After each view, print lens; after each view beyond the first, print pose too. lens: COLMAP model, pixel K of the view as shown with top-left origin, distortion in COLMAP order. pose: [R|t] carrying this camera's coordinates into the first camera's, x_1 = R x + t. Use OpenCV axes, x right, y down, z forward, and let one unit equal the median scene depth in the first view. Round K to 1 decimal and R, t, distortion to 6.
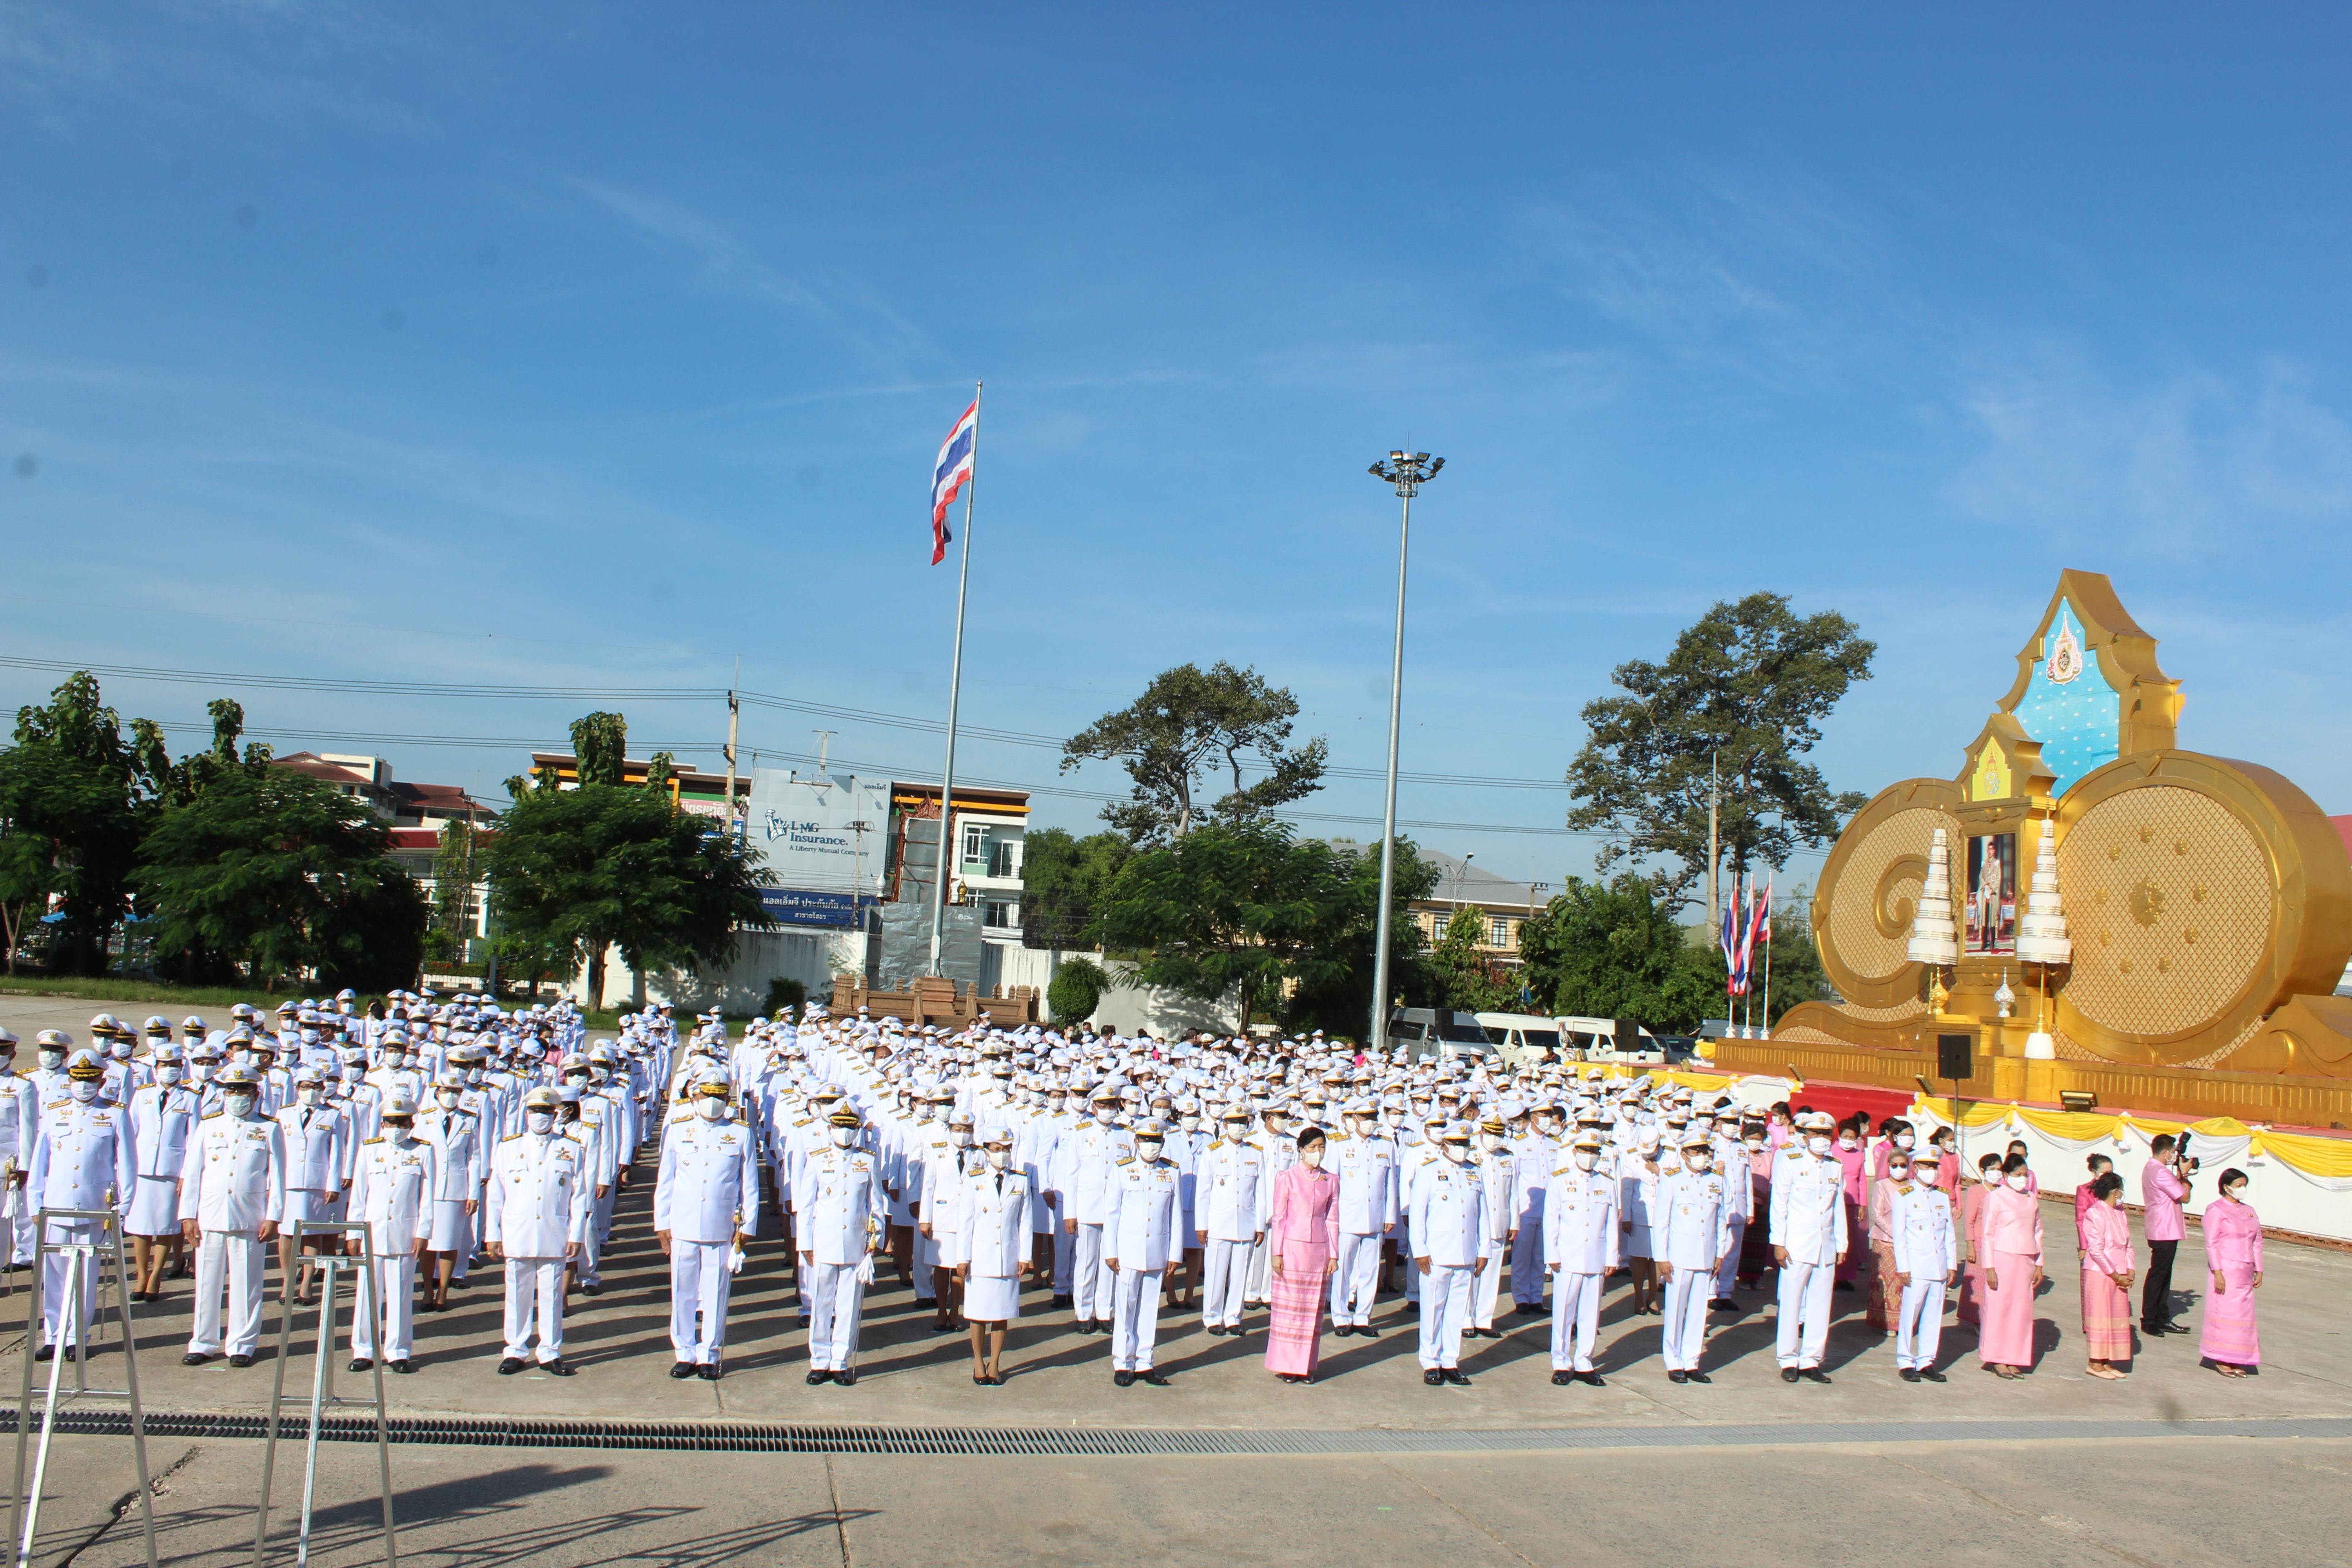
lens RADIAL K [[1975.4, 0, 1156.8], [0, 1975.4, 795.2], [0, 0, 1]] dist [-0.170925, 0.160511]
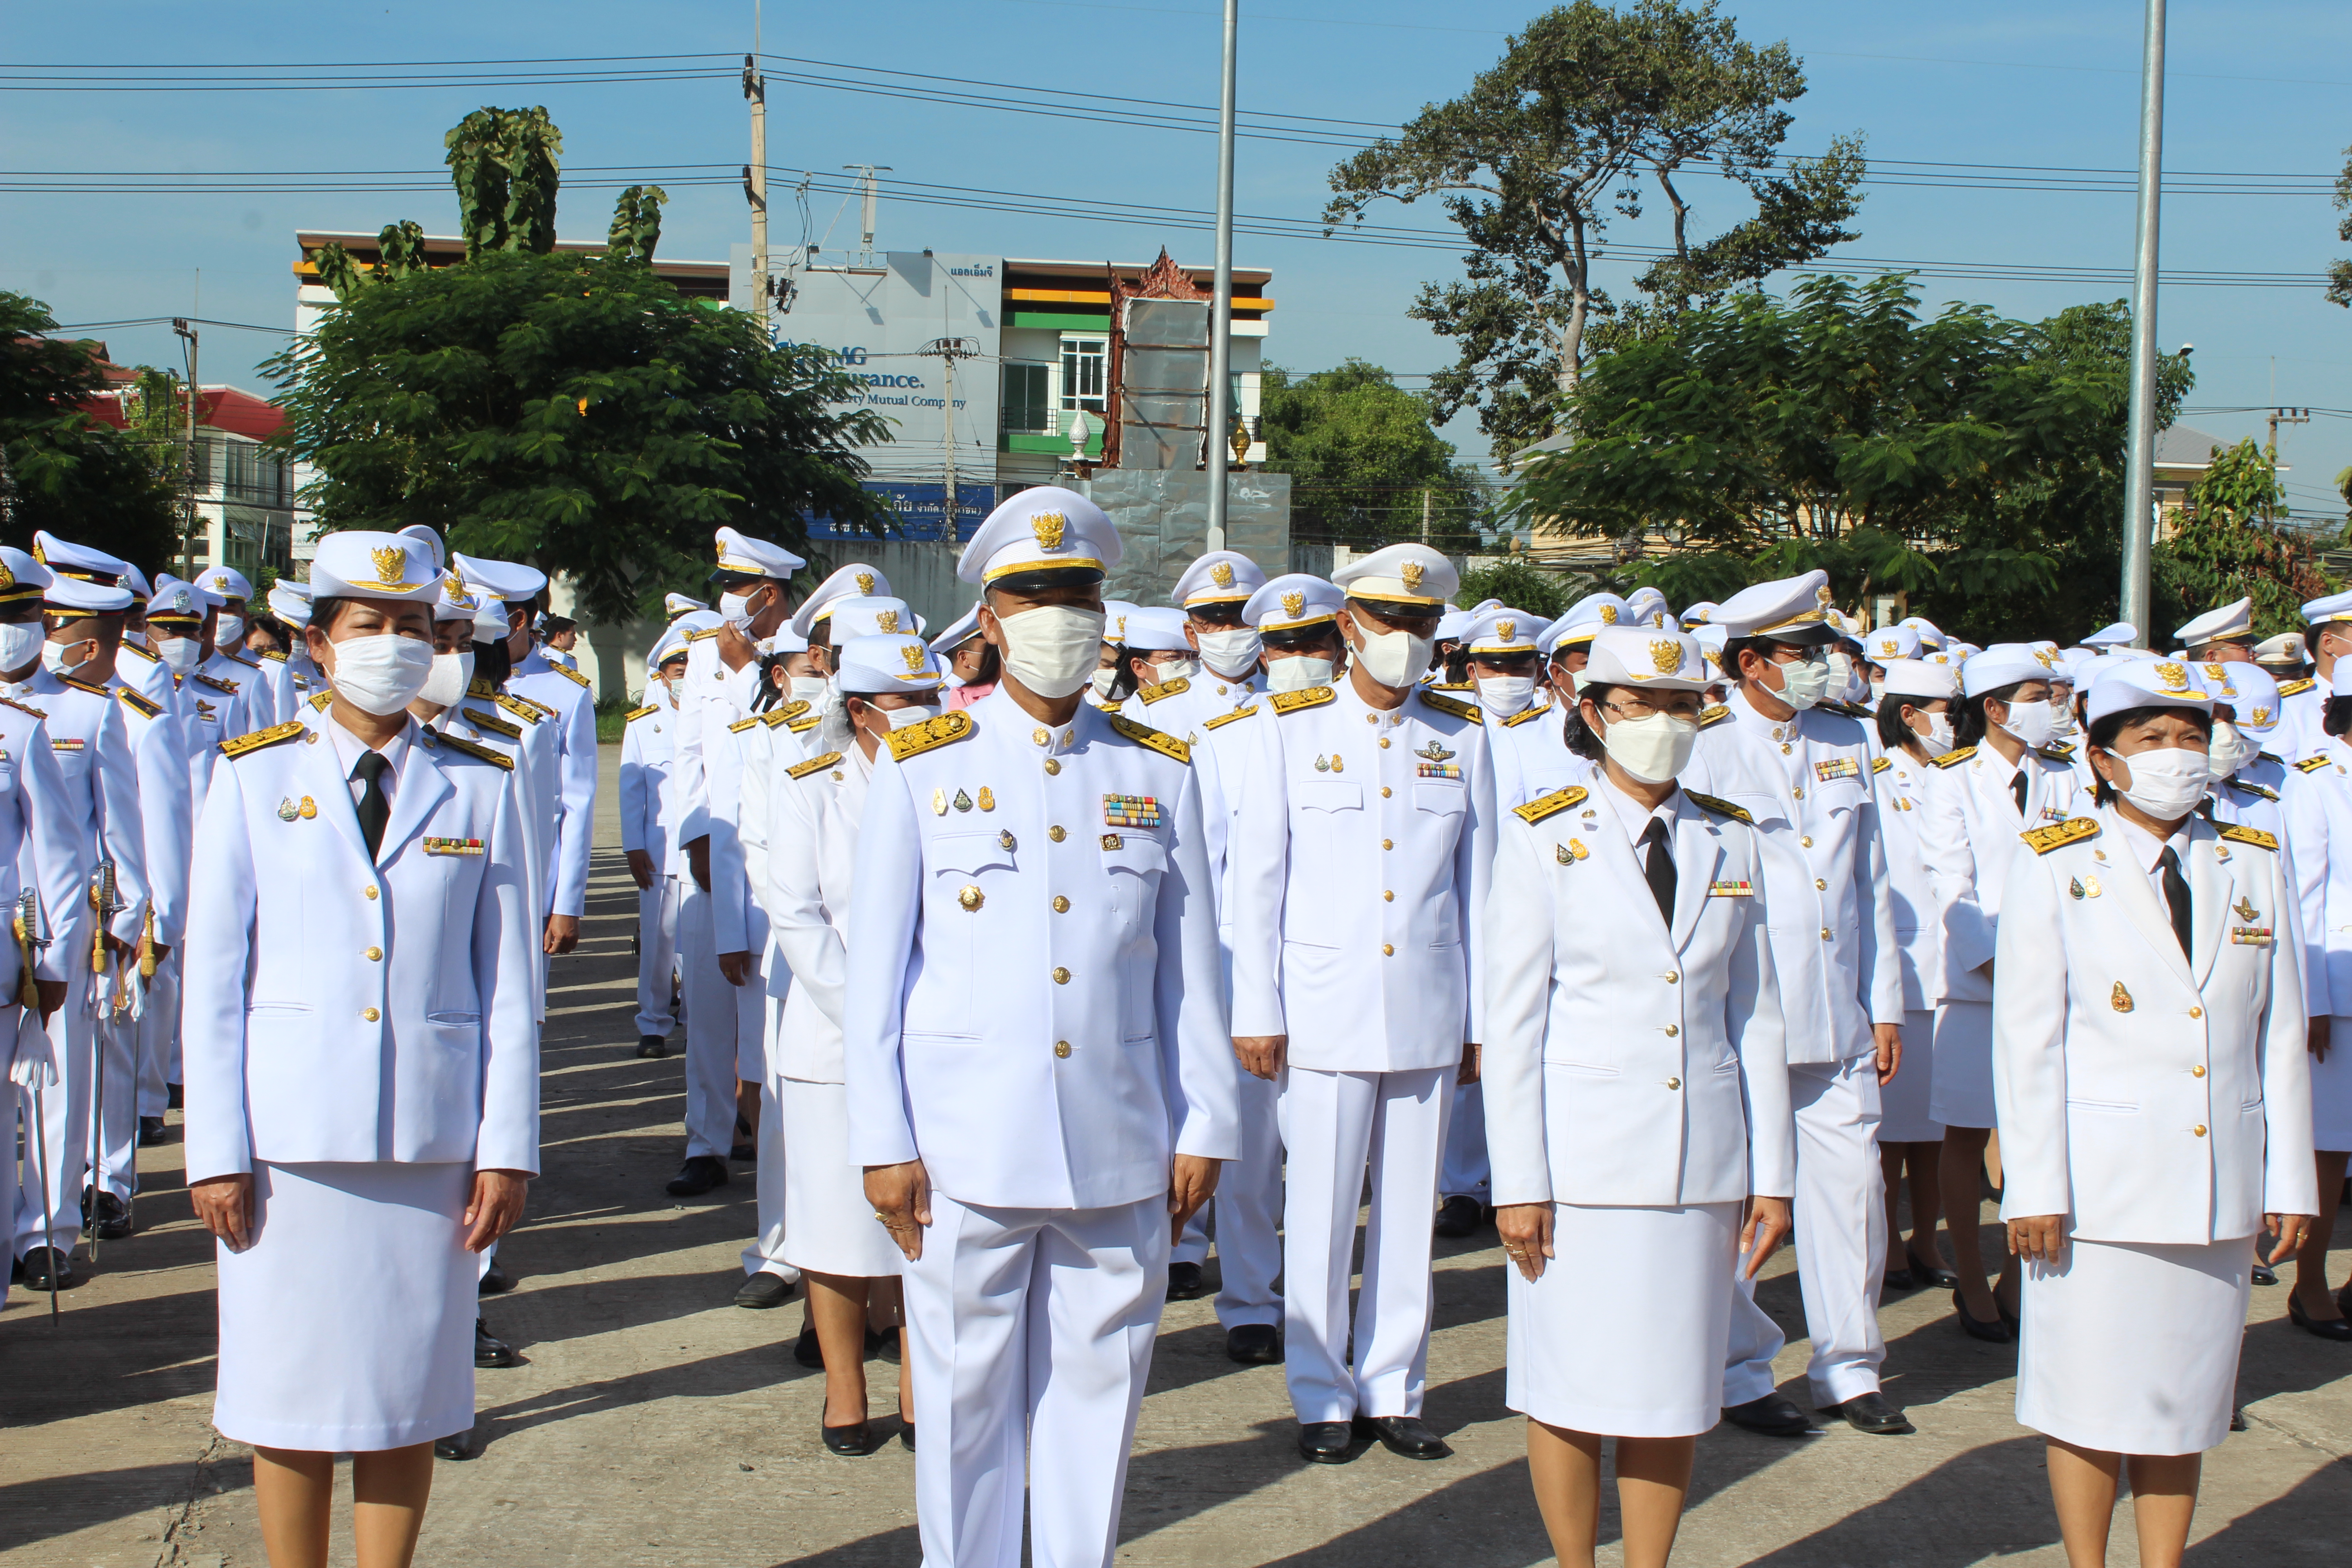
lens RADIAL K [[3589.5, 0, 1146.5], [0, 3589.5, 735.2], [0, 0, 1]] dist [0.013579, -0.089746]
pose [[0.997539, -0.033982, -0.061330, -0.081904], [0.040799, 0.992692, 0.113566, 0.020902], [0.057023, -0.115789, 0.991636, 0.108993]]
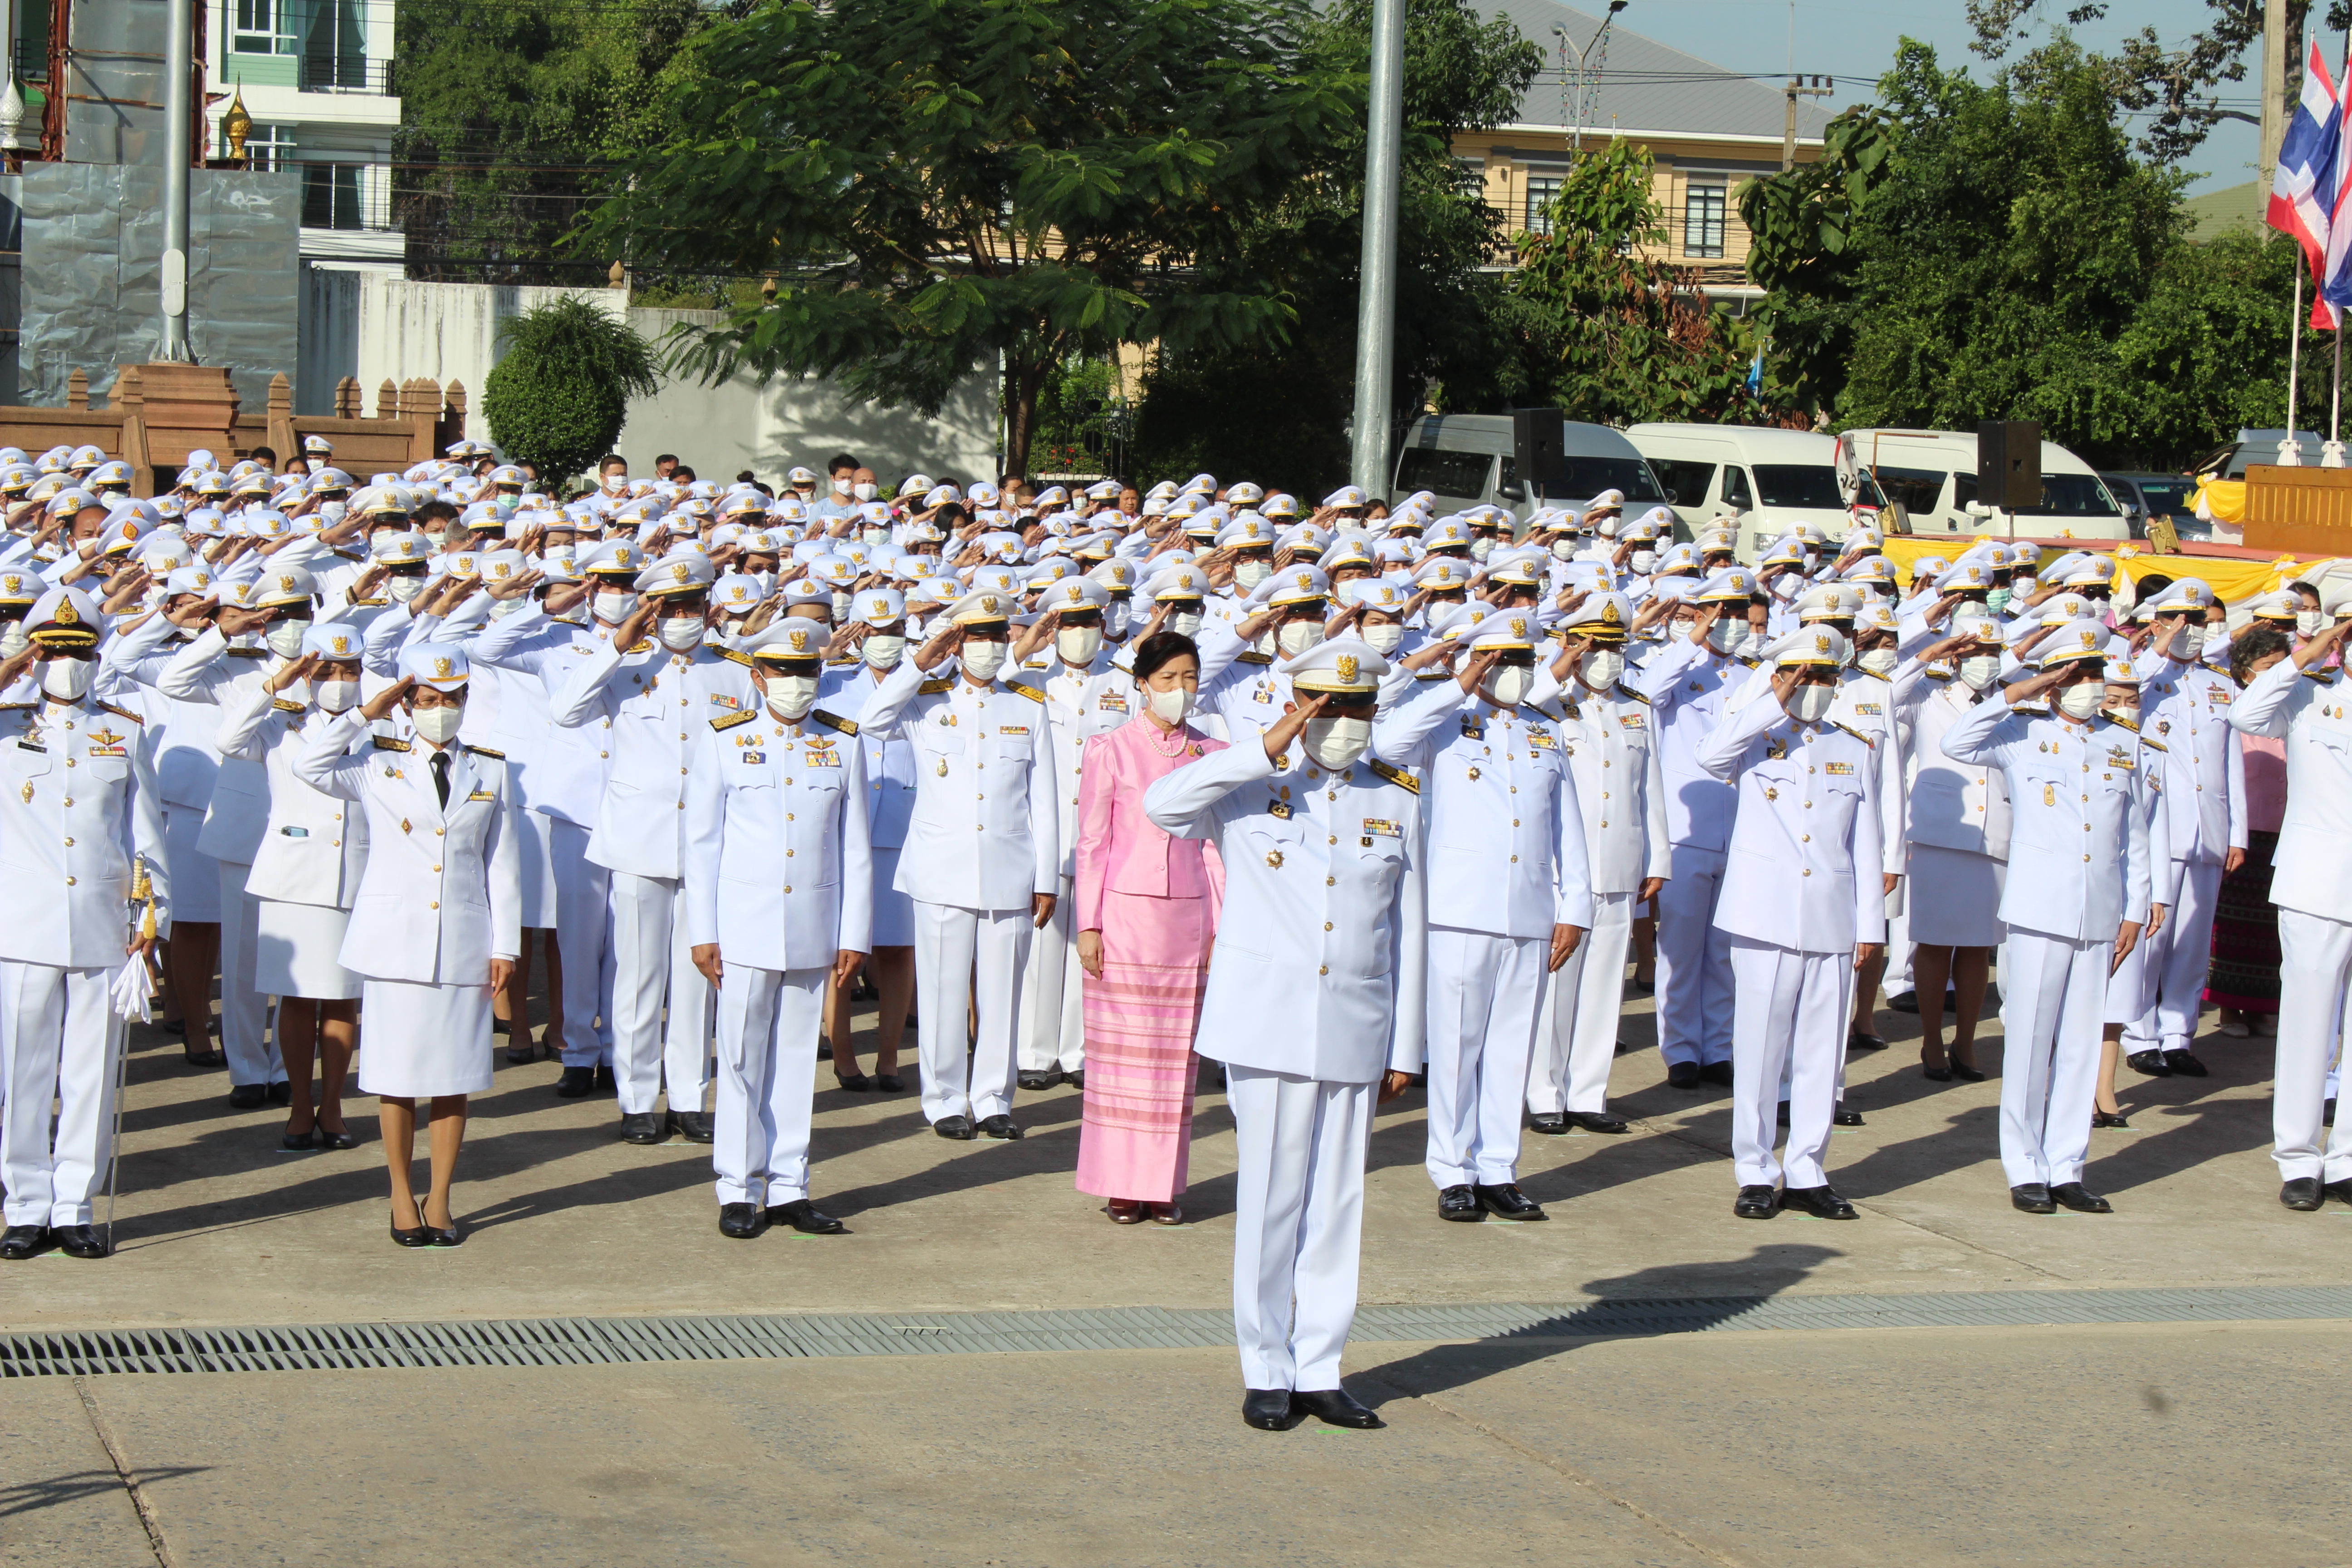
lens RADIAL K [[5440.6, 0, 1162.2], [0, 5440.6, 778.6], [0, 0, 1]] dist [0.091837, -0.112011]
pose [[0.997185, -0.030784, 0.068372, -0.000754], [0.018882, 0.985548, 0.168342, 0.000238], [-0.072566, -0.166577, 0.983355, -0.037252]]
